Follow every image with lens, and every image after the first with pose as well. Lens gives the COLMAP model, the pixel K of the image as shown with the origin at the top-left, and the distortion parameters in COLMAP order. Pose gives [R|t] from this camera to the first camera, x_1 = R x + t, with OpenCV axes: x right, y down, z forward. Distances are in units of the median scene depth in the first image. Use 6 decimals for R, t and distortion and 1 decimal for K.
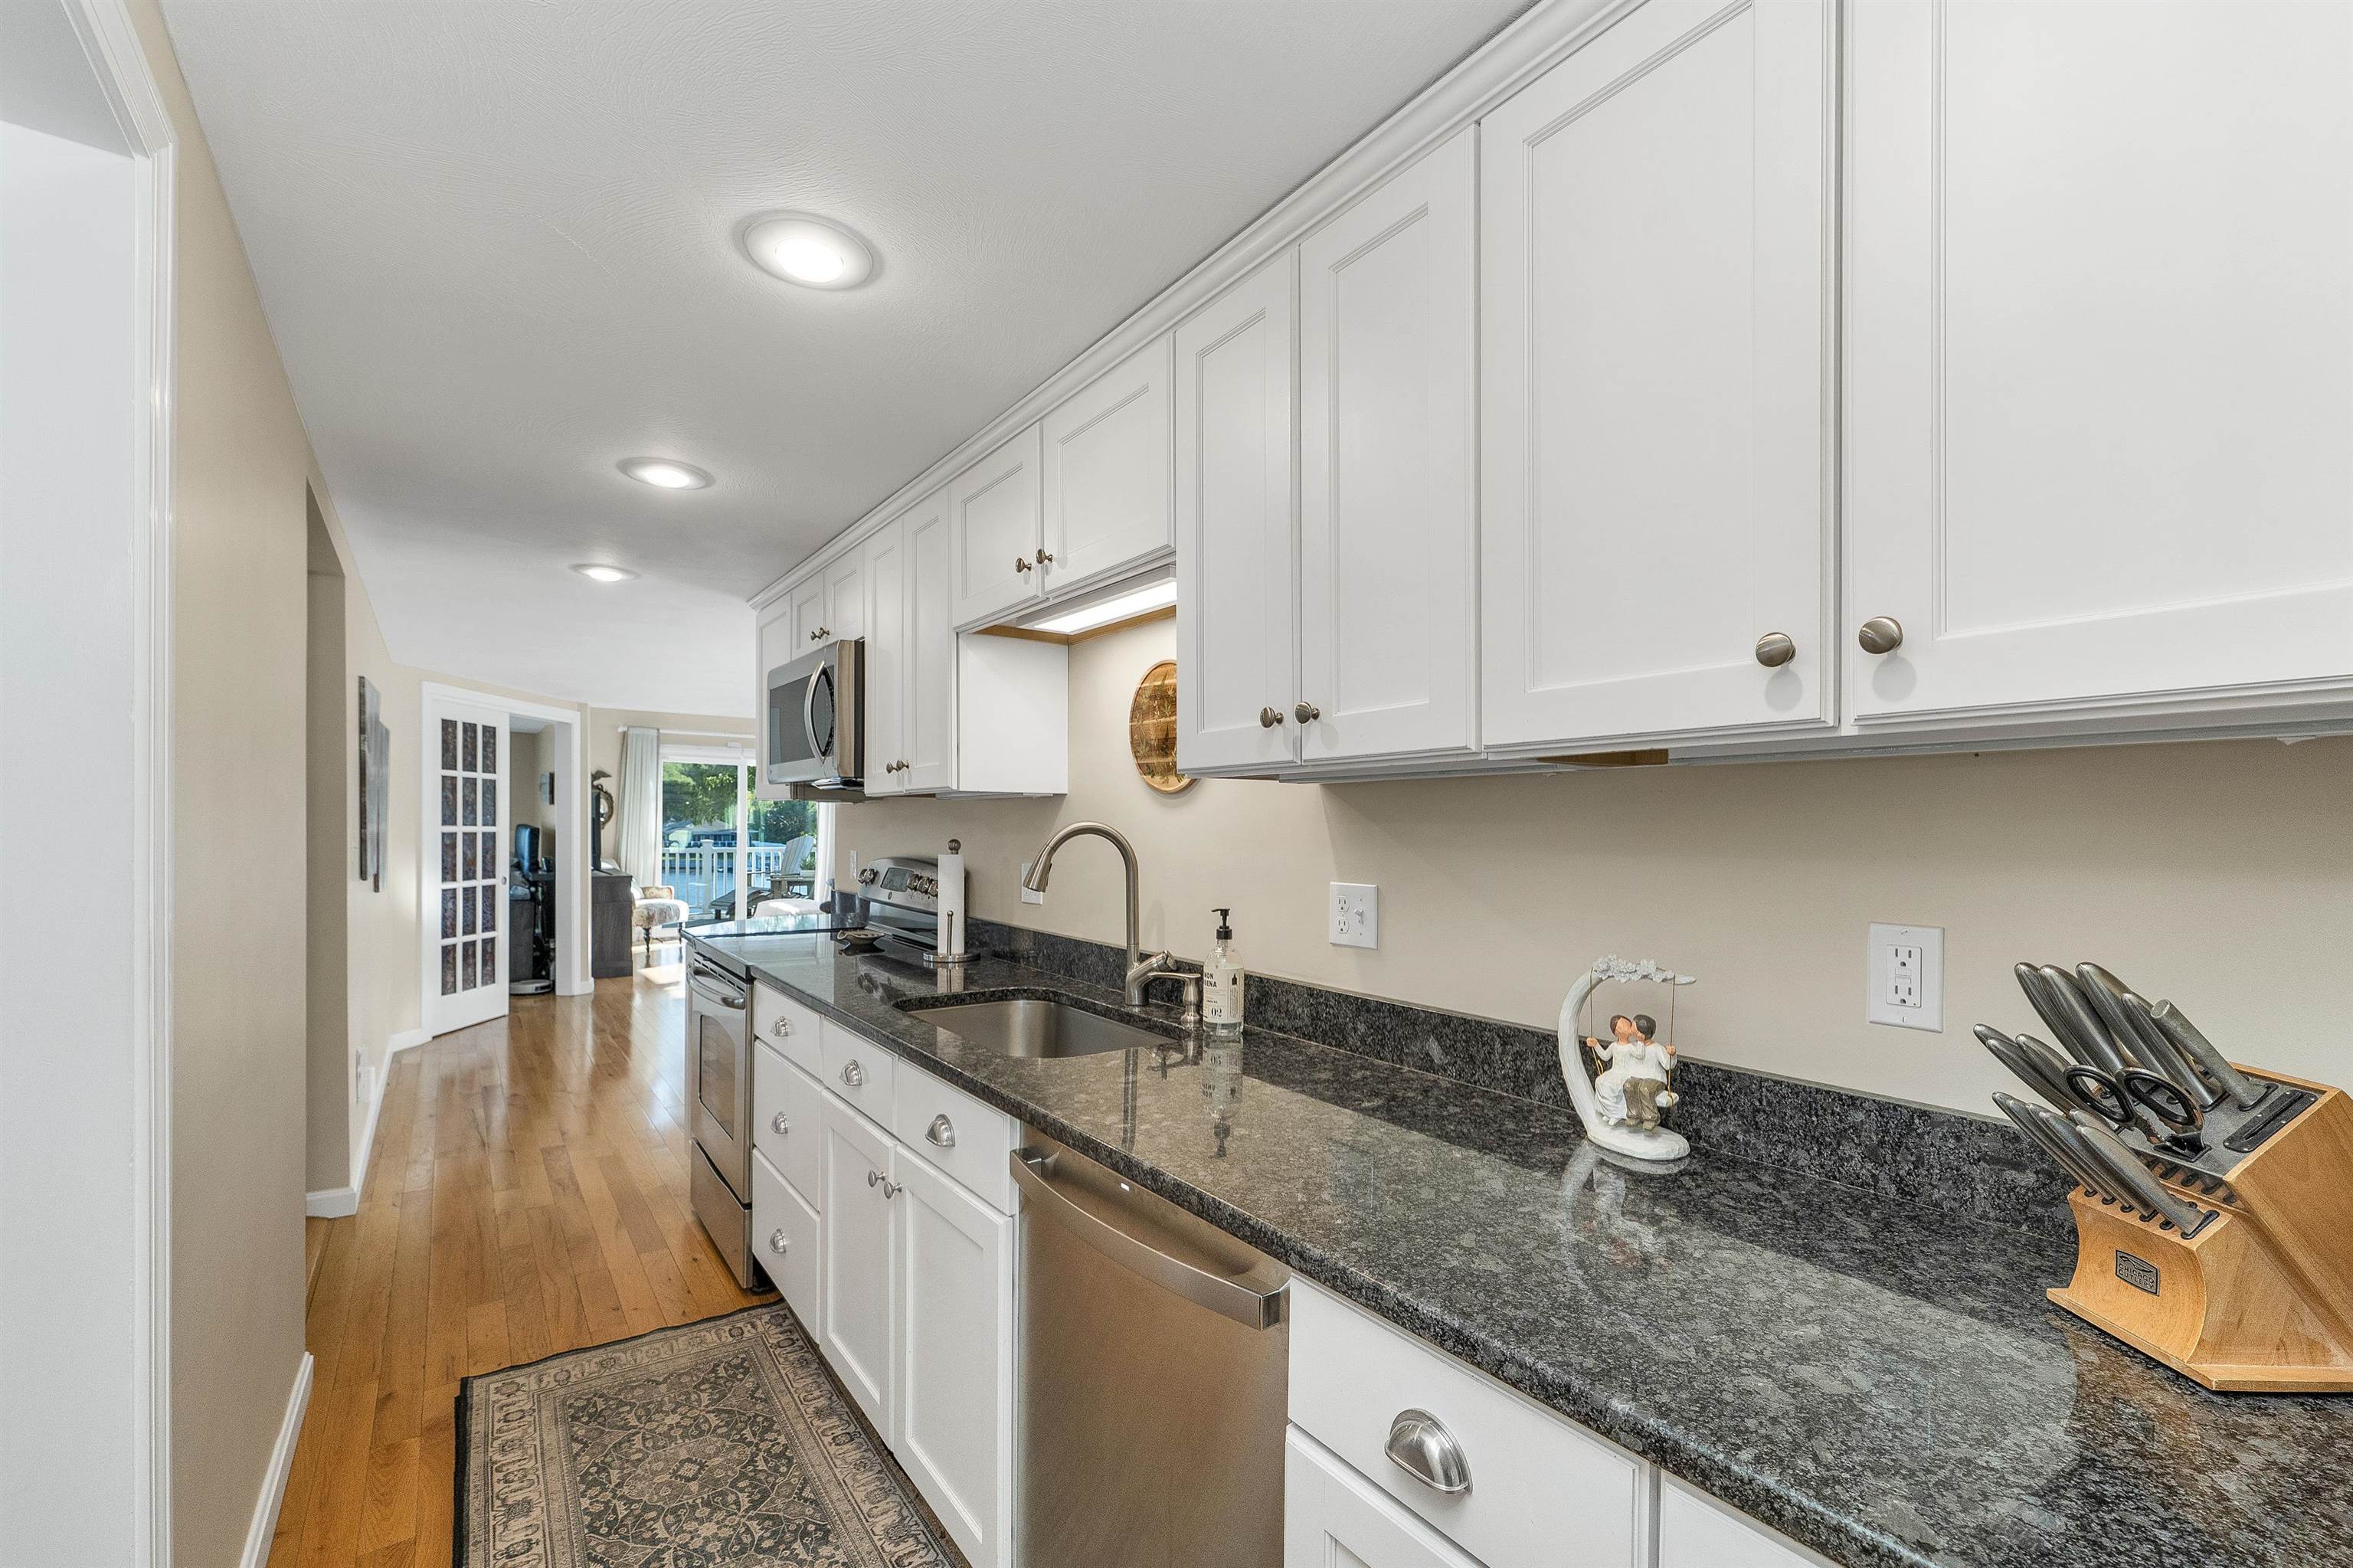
lens RADIAL K [[970.6, 0, 1173.0], [0, 970.6, 825.3], [0, 0, 1]] dist [0.000204, -0.000088]
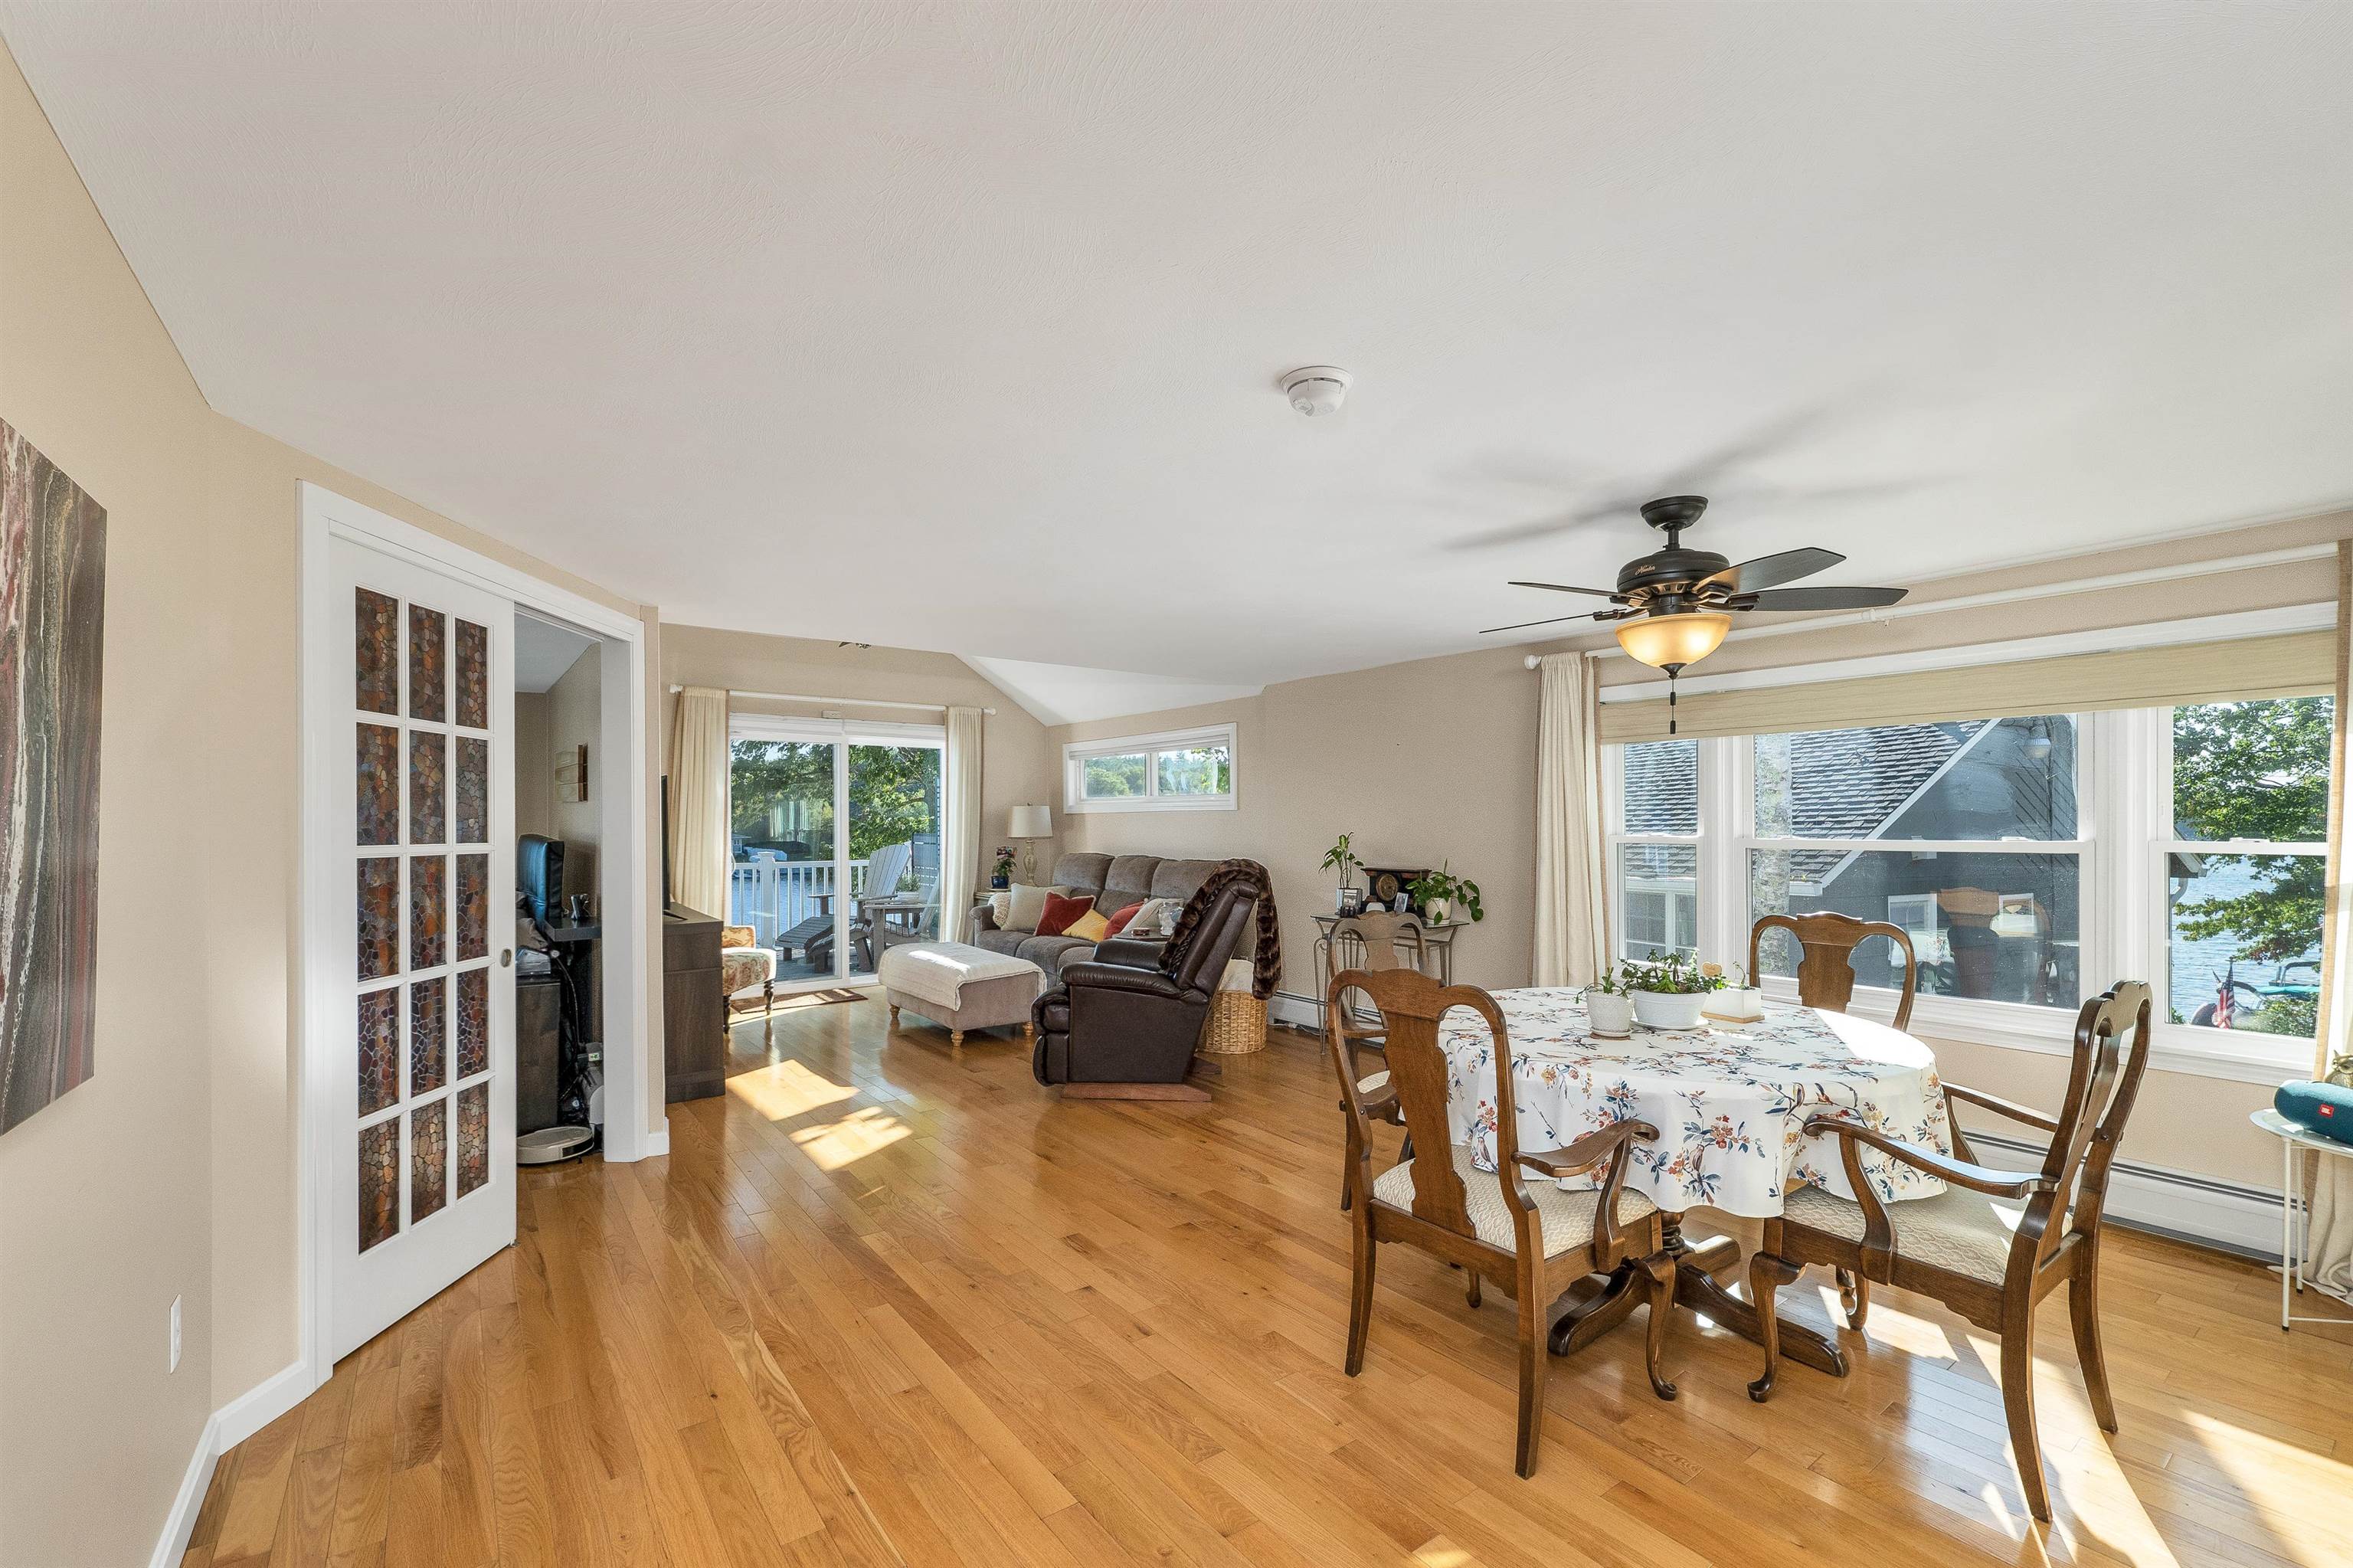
lens RADIAL K [[970.6, 0, 1173.0], [0, 970.6, 825.3], [0, 0, 1]] dist [0.000204, -0.000088]
pose [[0.999932, -0.005631, 0.010254, -0.382567], [0.005650, 0.999982, -0.001861, -0.004462], [-0.010243, 0.001919, 0.999946, 0.543972]]
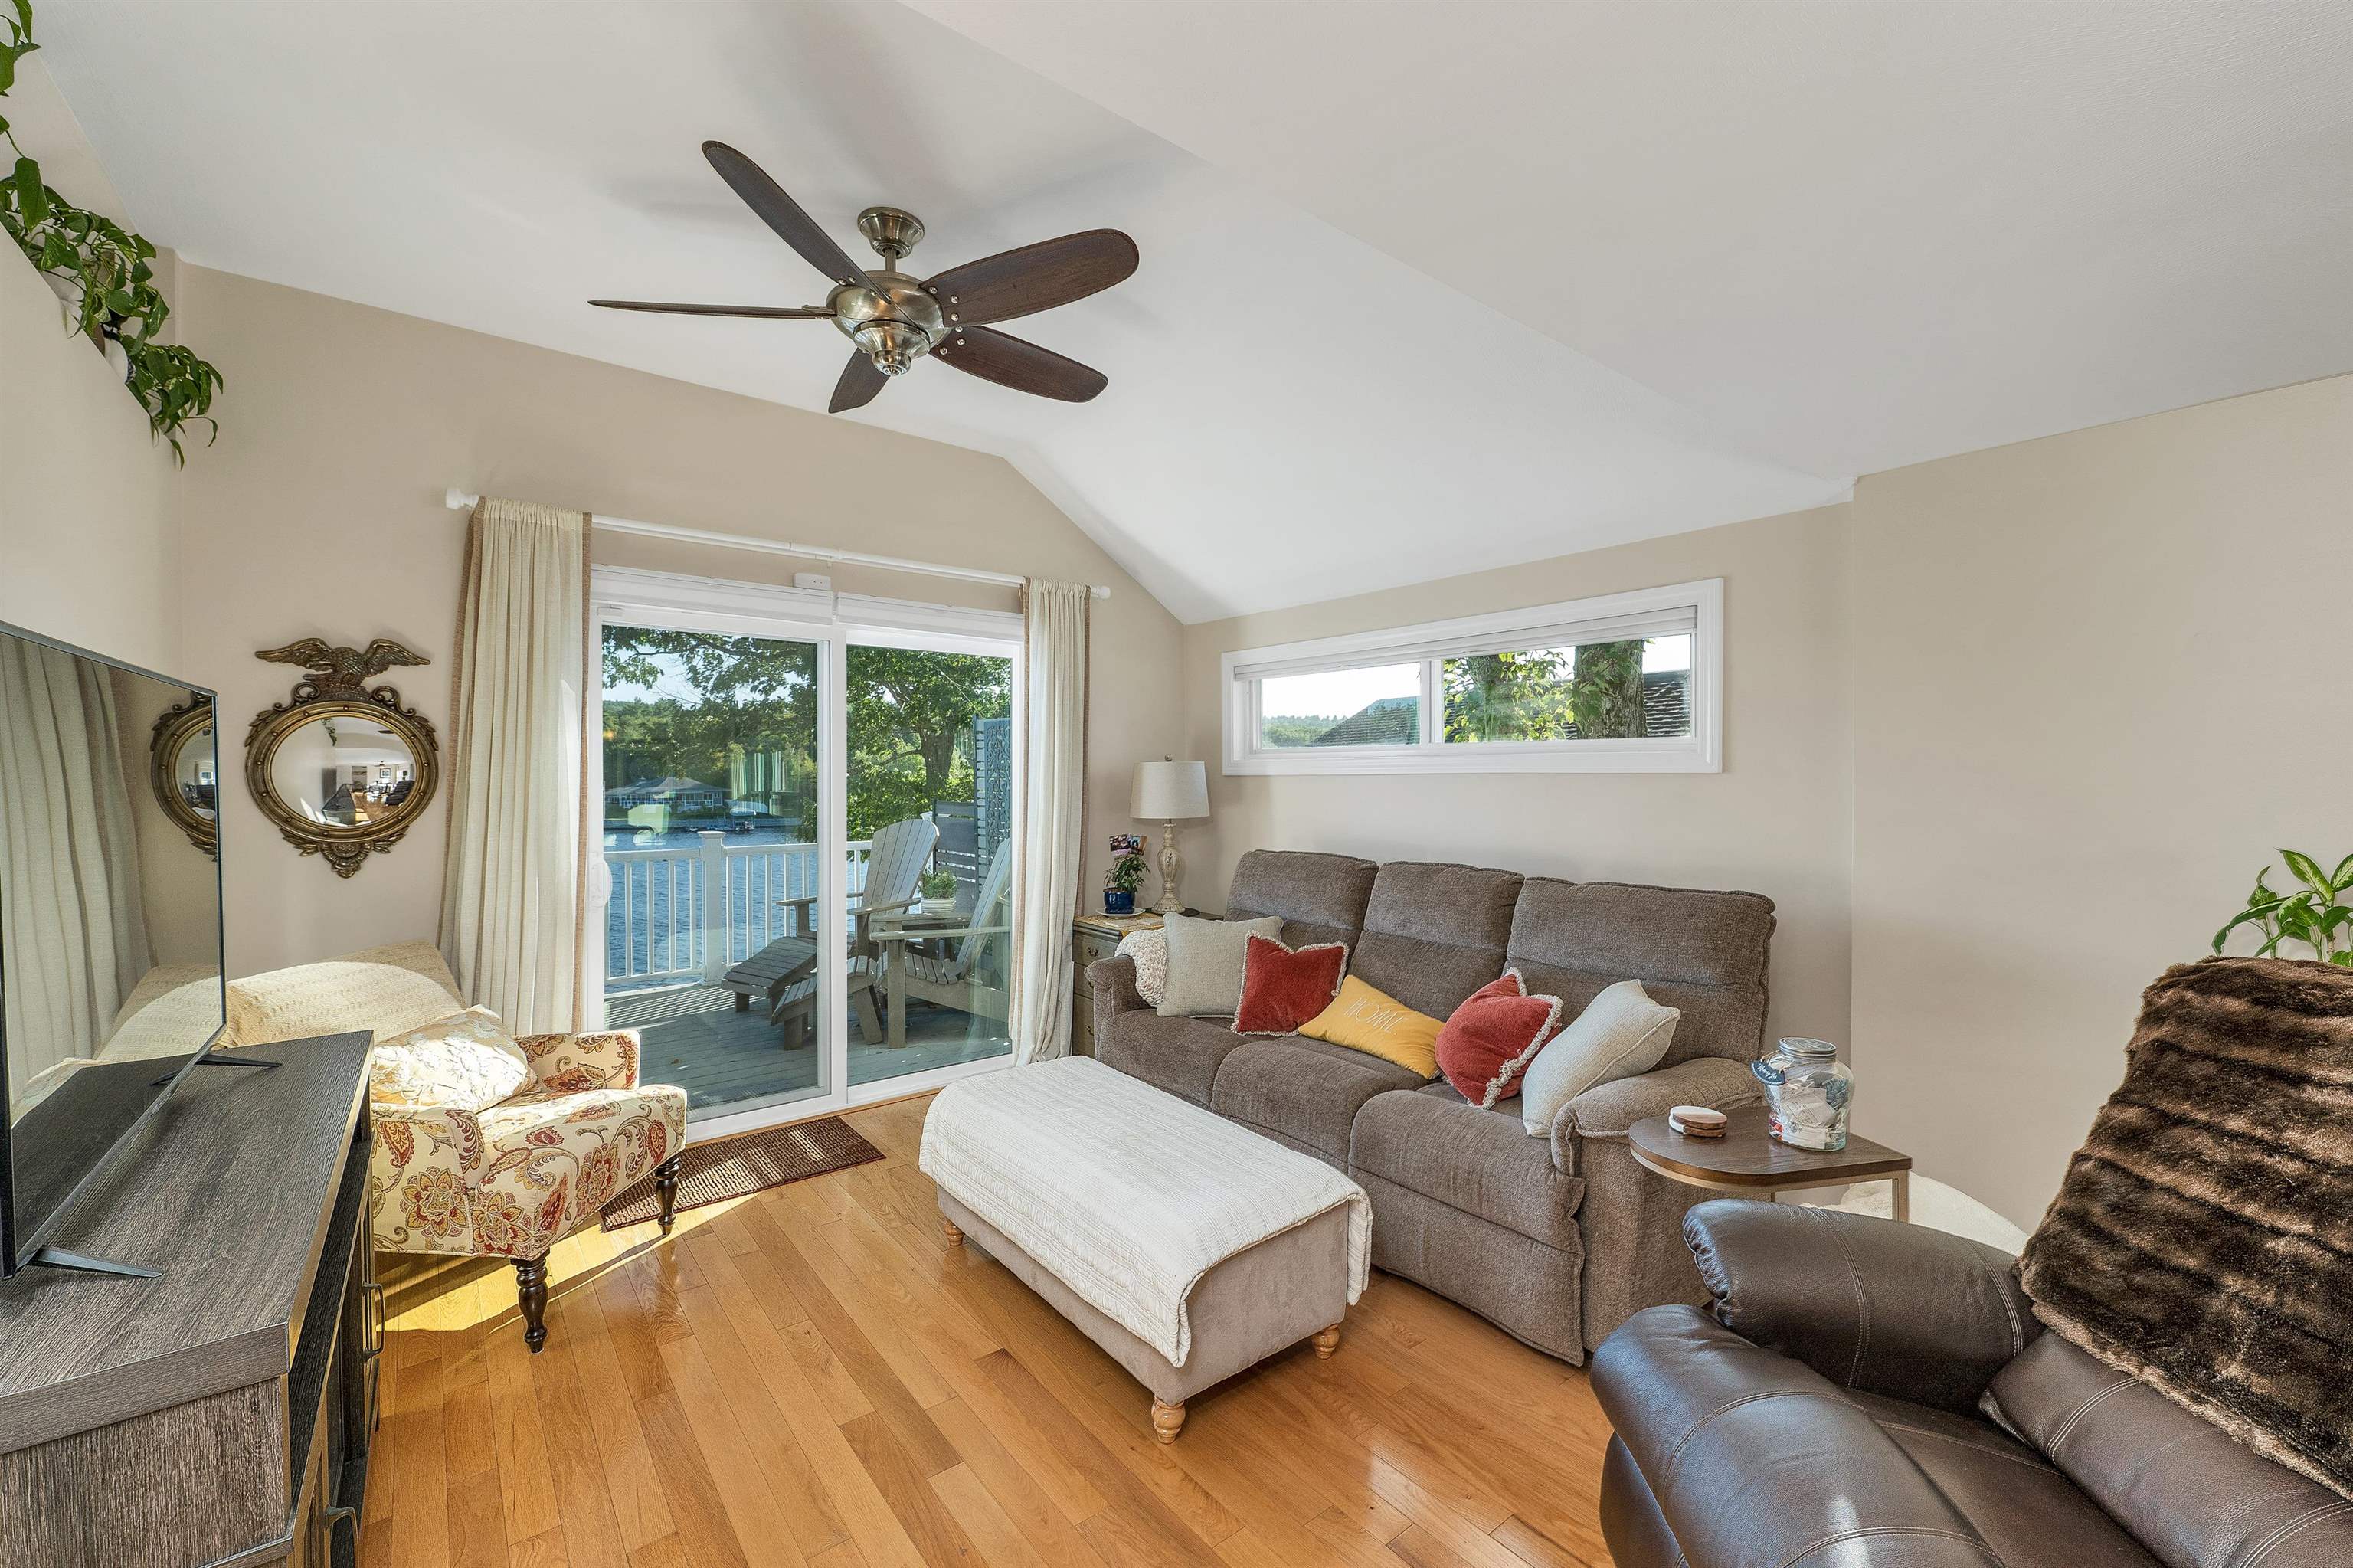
lens RADIAL K [[974.7, 0, 1181.8], [0, 974.7, 789.5], [0, 0, 1]] dist [0.000555, 0.000062]
pose [[0.999600, -0.004739, 0.027882, -0.577333], [0.004522, 0.999959, 0.007832, -0.019102], [-0.027918, -0.007703, 0.999581, 1.128260]]
